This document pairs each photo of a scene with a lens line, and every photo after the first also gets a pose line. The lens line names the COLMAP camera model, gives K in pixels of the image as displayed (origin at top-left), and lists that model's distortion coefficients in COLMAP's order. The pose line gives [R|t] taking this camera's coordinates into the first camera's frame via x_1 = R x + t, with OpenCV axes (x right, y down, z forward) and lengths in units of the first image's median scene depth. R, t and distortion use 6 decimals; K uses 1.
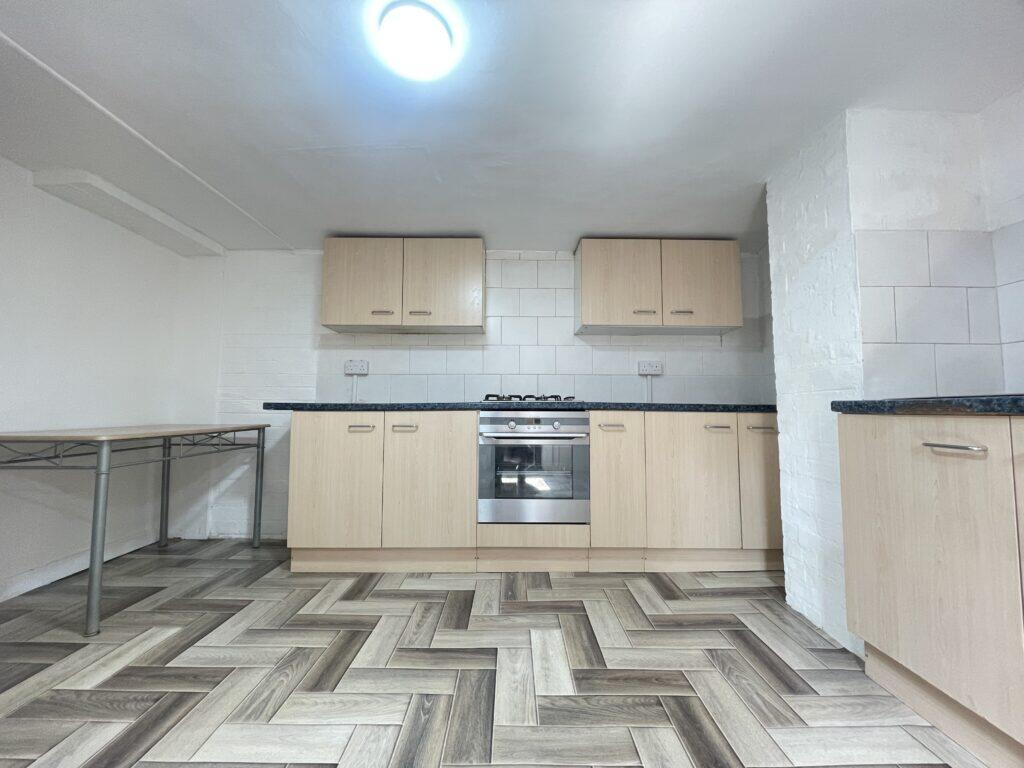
lens RADIAL K [[413.8, 0, 509.5], [0, 413.8, 381.9], [0, 0, 1]] dist [0.003577, 0.000889]
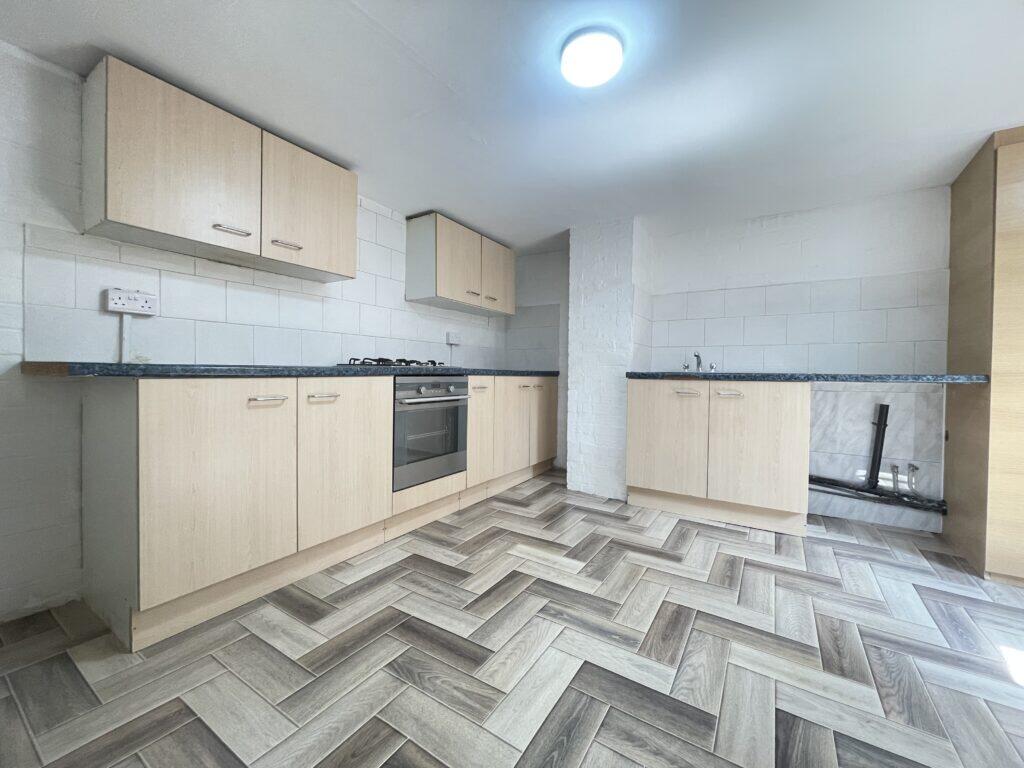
lens RADIAL K [[413.8, 0, 508.8], [0, 413.8, 381.7], [0, 0, 1]] dist [0.003577, 0.000889]
pose [[0.539261, -0.016002, 0.841986, -0.775226], [-0.069726, 0.995538, 0.063578, 0.004672], [-0.839247, -0.092994, 0.535740, 0.293374]]
